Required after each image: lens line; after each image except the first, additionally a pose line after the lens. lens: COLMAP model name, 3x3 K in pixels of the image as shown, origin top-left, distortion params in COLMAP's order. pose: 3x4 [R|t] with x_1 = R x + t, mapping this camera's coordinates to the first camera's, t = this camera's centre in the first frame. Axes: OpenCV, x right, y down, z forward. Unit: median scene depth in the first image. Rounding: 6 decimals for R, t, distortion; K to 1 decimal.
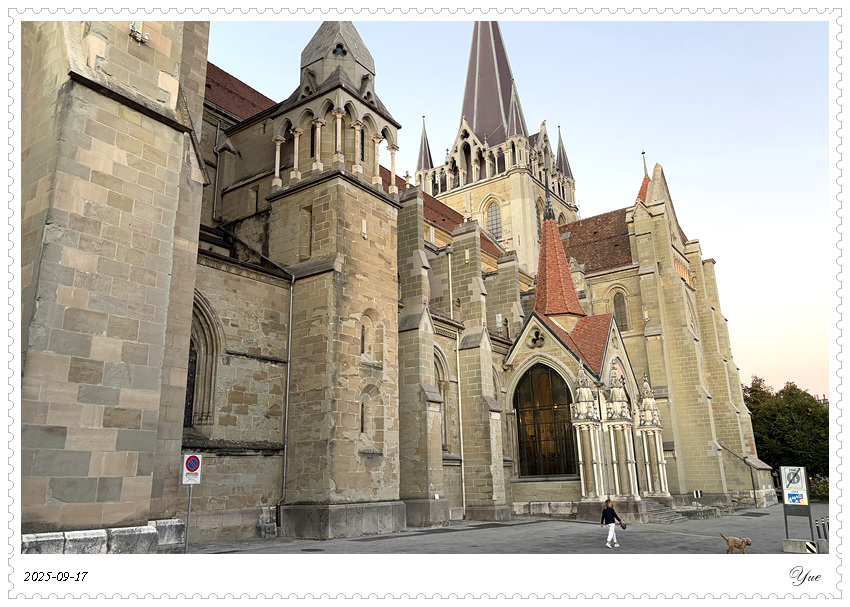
lens RADIAL K [[659.0, 0, 425.0], [0, 659.0, 303.5], [0, 0, 1]] dist [0.023202, -0.005146]
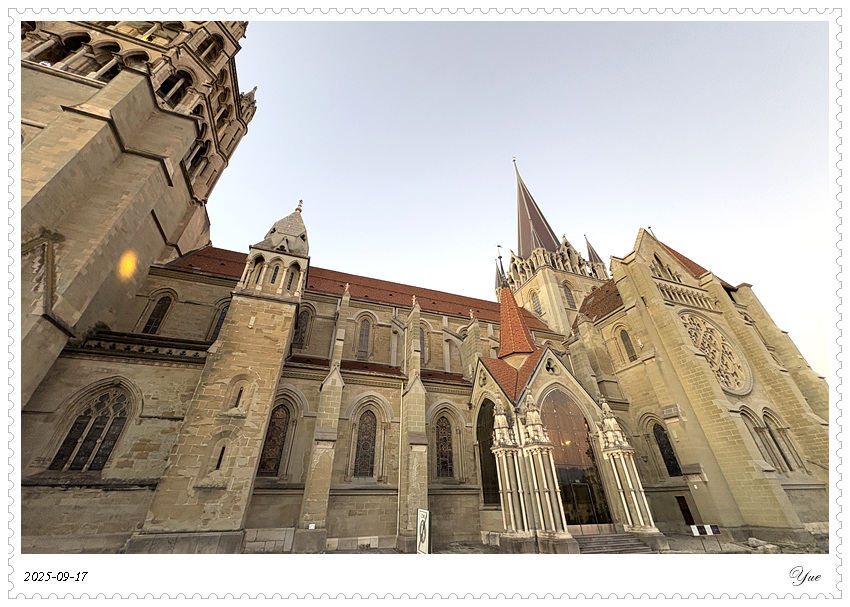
lens RADIAL K [[327.0, 0, 424.4], [0, 327.0, 288.4], [0, 0, 1]] dist [-0.001538, 0.000202]
pose [[0.816989, -0.303143, -0.490543, 0.482178], [0.143353, 0.930737, -0.336420, 0.097100], [0.558550, 0.204531, 0.803859, 0.445903]]
